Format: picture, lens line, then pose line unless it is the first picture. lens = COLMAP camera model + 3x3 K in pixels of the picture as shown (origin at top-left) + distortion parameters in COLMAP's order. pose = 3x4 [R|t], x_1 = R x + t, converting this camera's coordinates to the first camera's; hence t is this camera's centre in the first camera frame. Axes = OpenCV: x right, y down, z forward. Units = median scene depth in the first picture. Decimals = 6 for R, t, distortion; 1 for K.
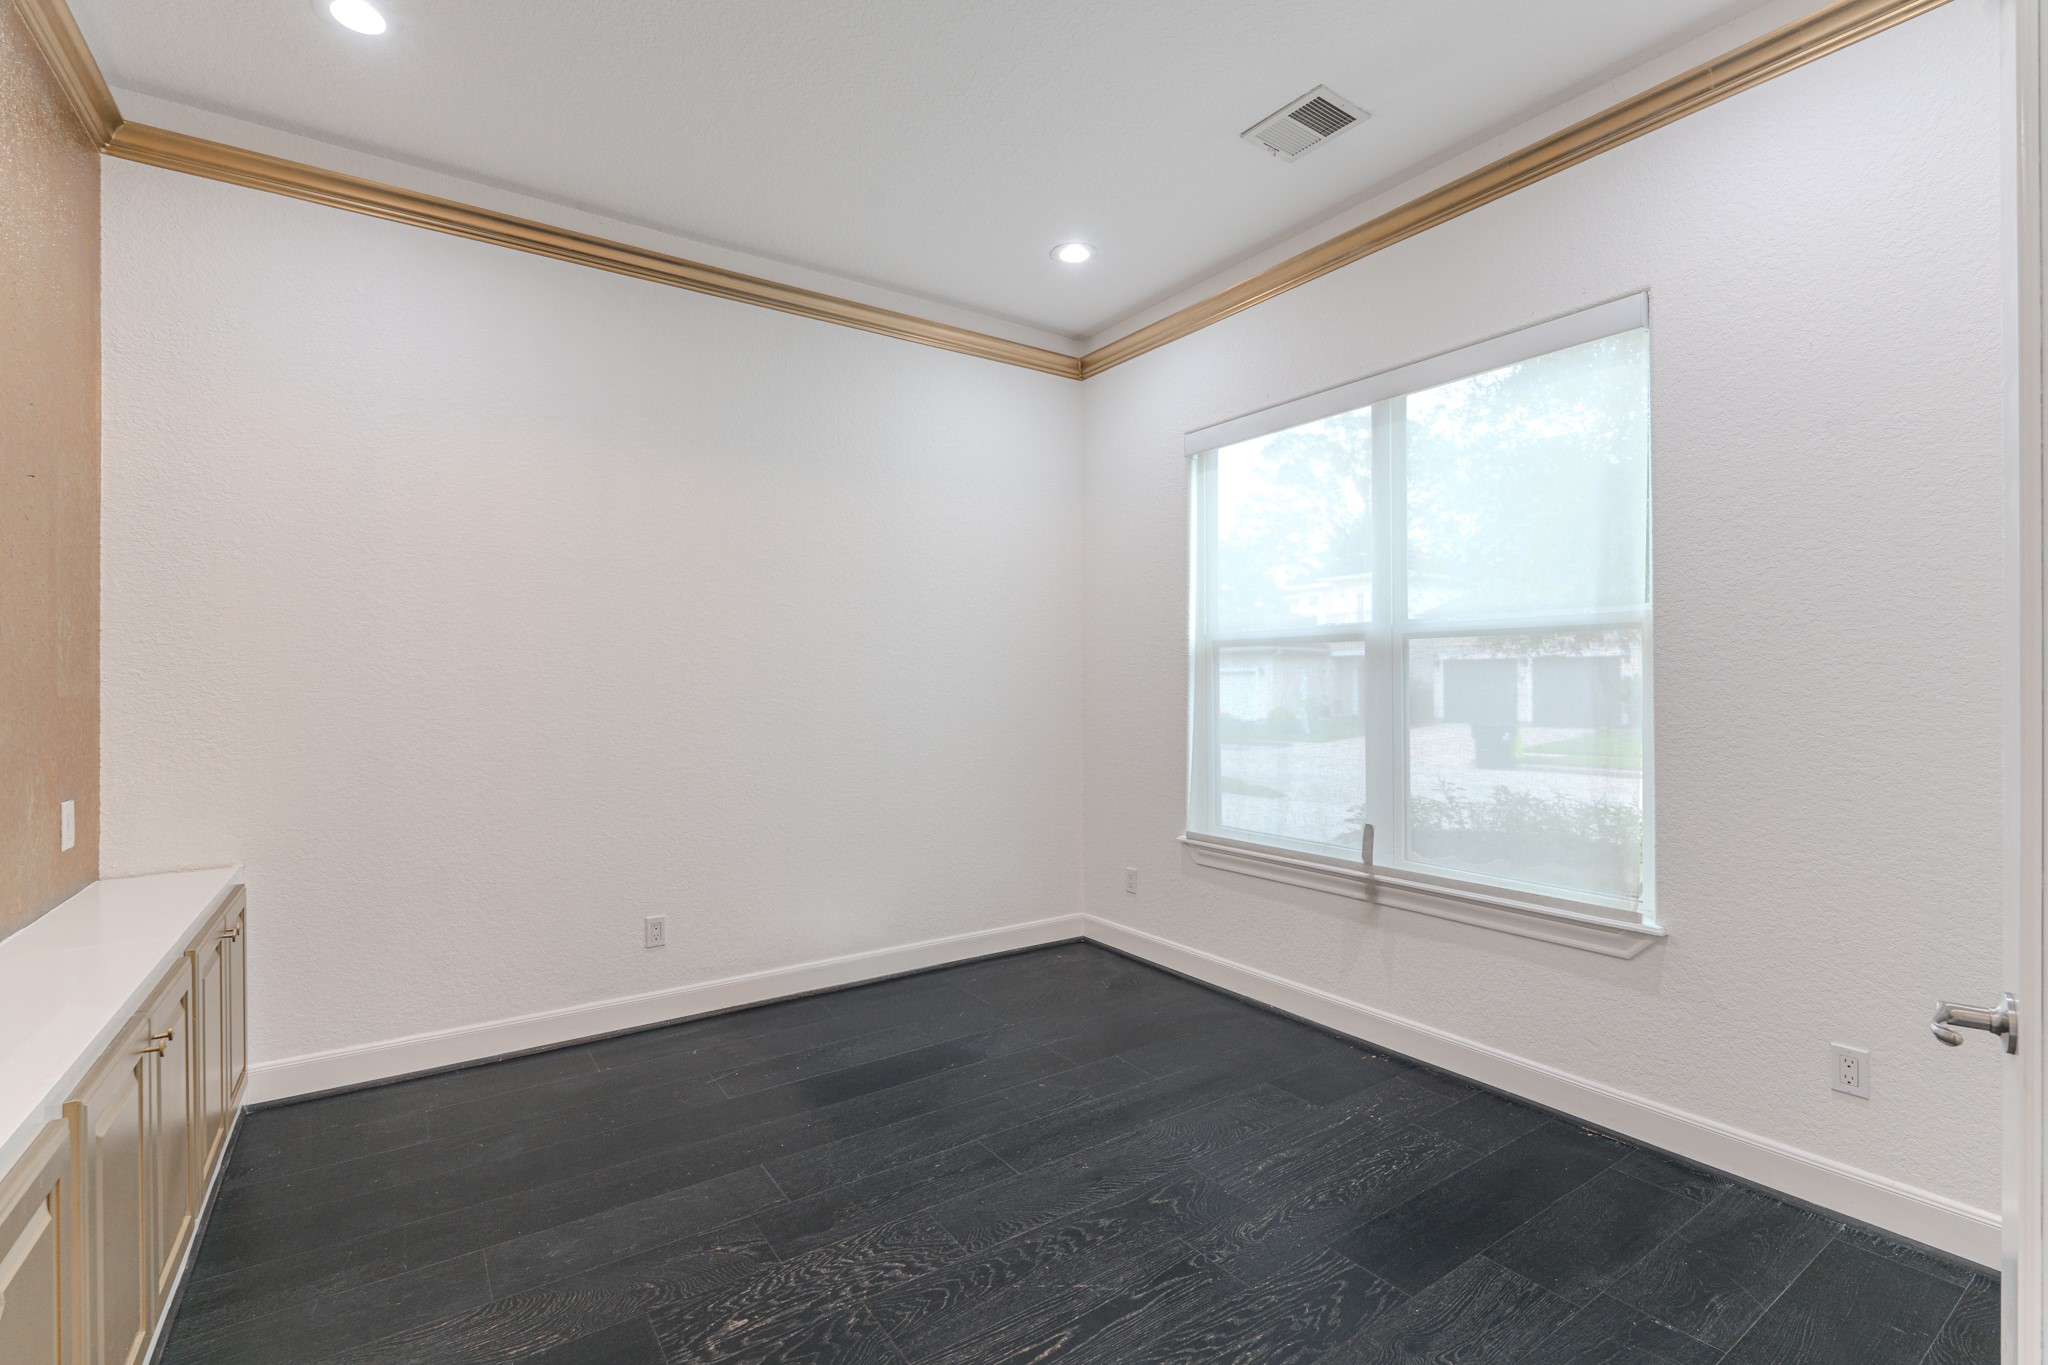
lens RADIAL K [[903.1, 0, 1023.0], [0, 903.1, 686.0], [0, 0, 1]] dist [-0.003049, -0.000491]
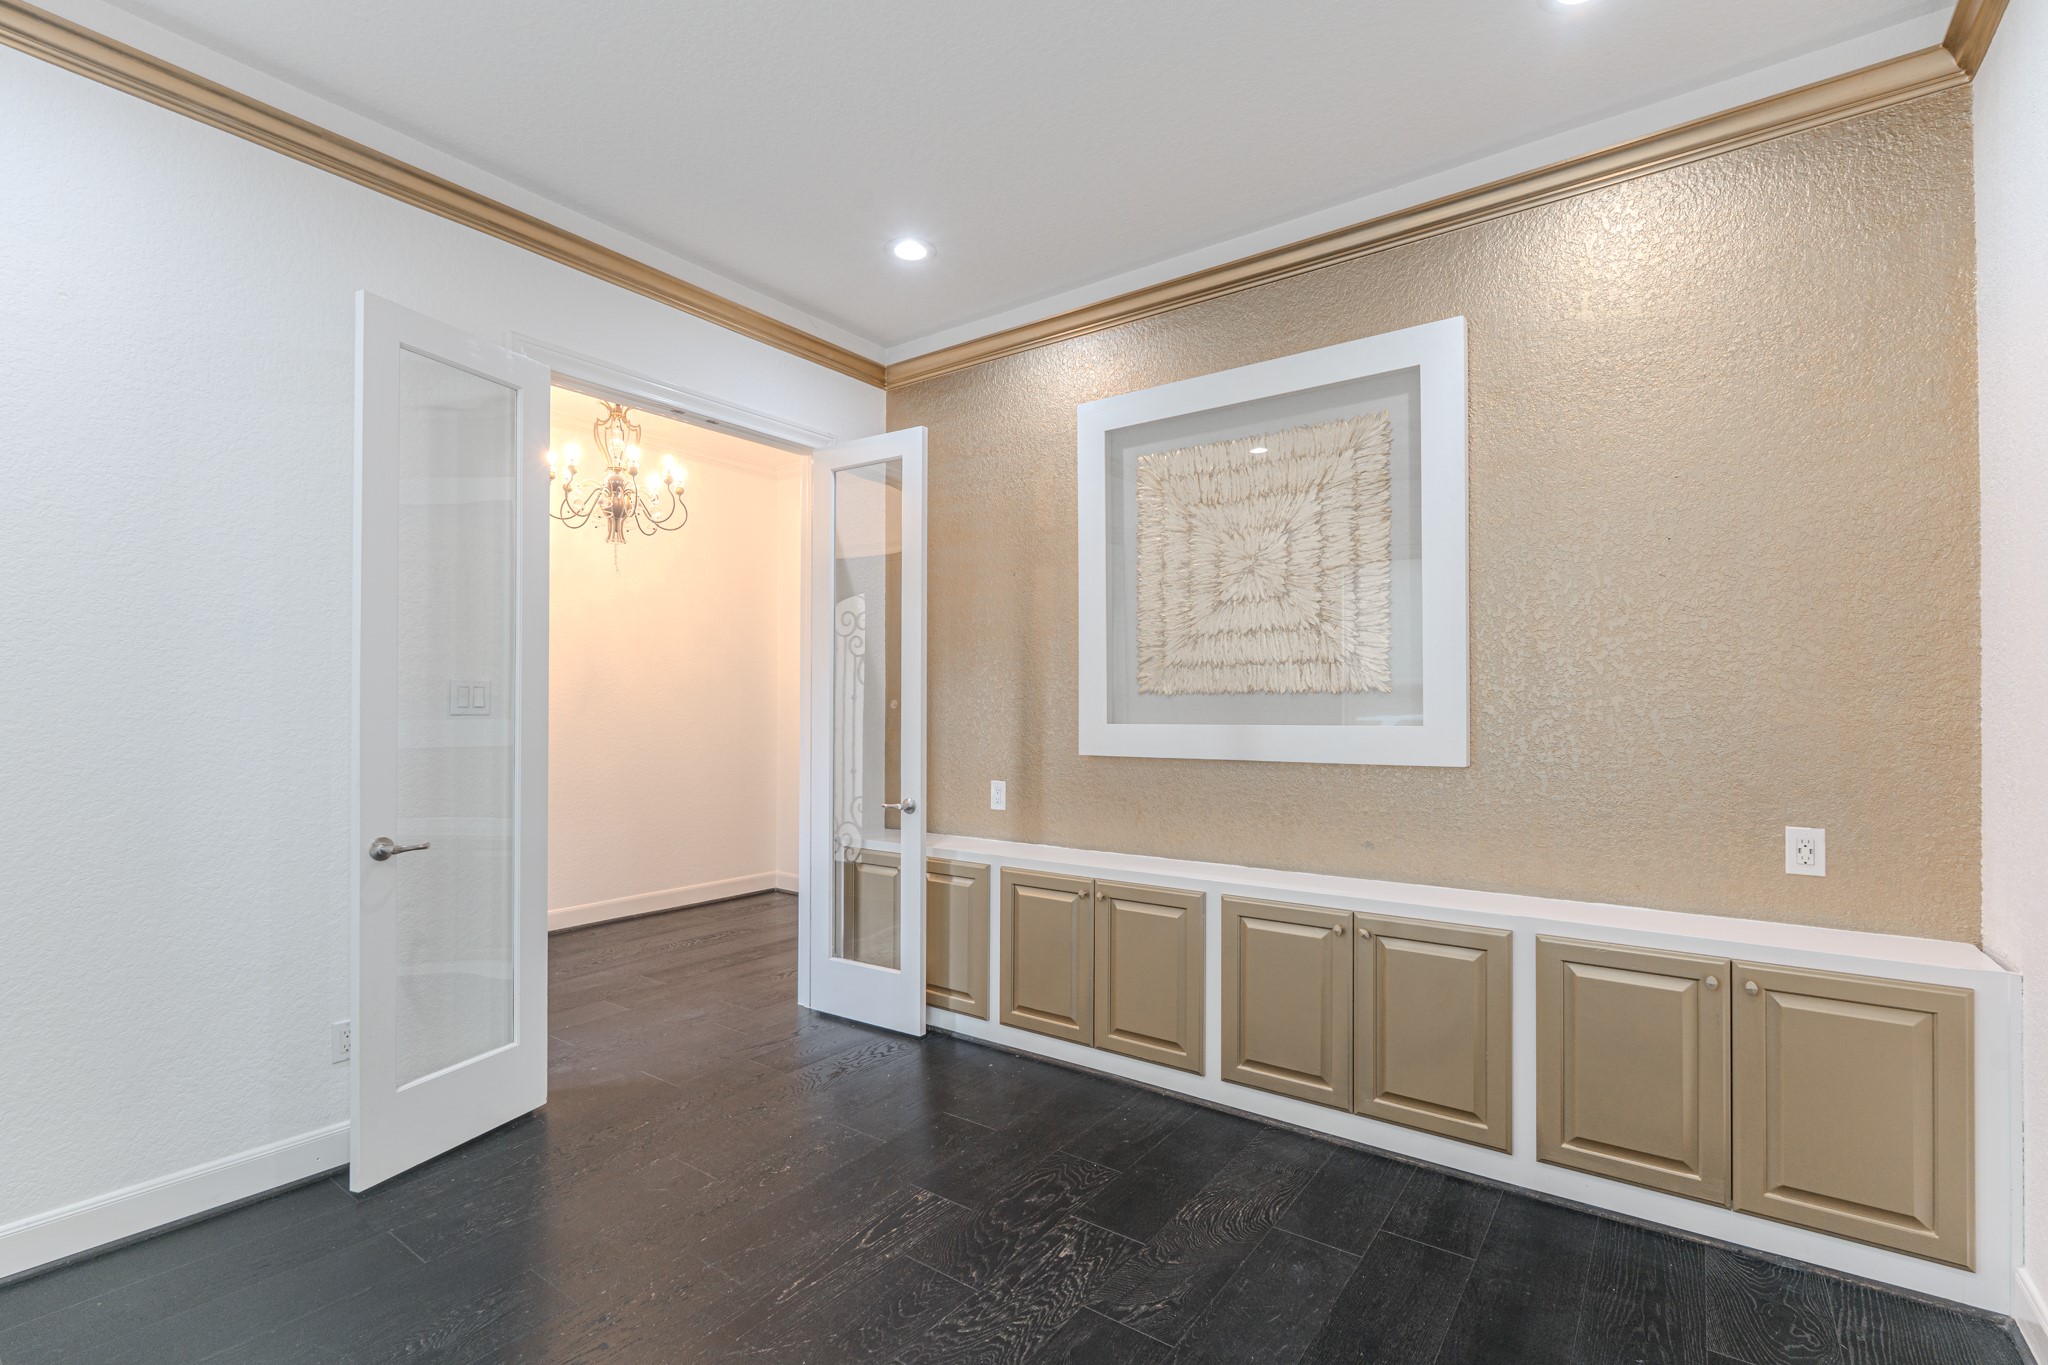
lens RADIAL K [[903.1, 0, 1020.4], [0, 903.1, 695.8], [0, 0, 1]] dist [-0.003049, -0.000491]
pose [[-0.943617, -0.002116, -0.331033, 0.126477], [0.001122, 0.999953, -0.009591, -0.013437], [0.331038, -0.009421, -0.943571, 1.991698]]
